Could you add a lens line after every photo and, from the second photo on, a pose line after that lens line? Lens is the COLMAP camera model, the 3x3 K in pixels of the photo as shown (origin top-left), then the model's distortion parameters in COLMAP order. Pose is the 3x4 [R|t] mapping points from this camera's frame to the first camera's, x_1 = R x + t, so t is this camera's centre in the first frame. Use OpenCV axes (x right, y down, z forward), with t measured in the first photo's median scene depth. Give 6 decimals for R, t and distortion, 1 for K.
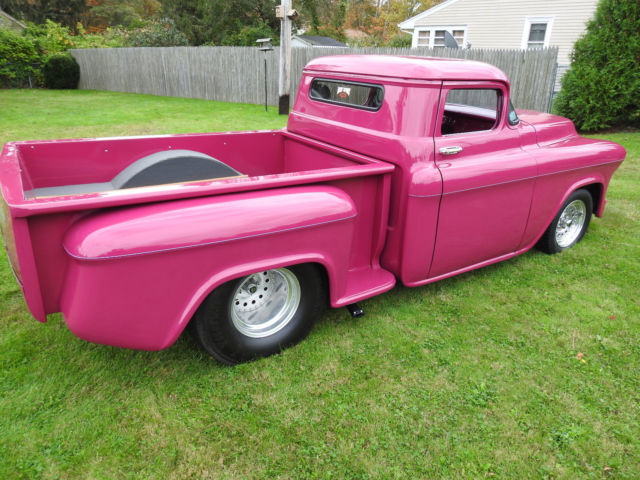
lens RADIAL K [[457.2, 0, 320.0], [0, 457.2, 240.0], [0, 0, 1]] dist [0.030467, -0.004085]
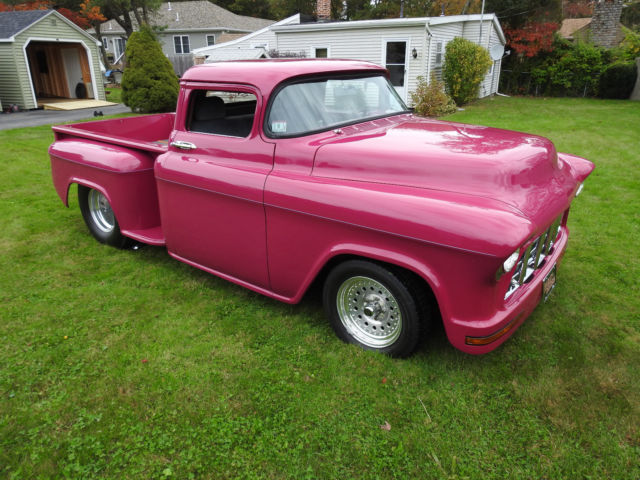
lens RADIAL K [[457.2, 0, 320.0], [0, 457.2, 240.0], [0, 0, 1]] dist [0.030467, -0.004085]
pose [[0.302040, 0.313748, -0.900185, 0.245135], [-0.333179, 0.919480, 0.208682, -0.055243], [0.893176, 0.236892, 0.382254, 0.158353]]
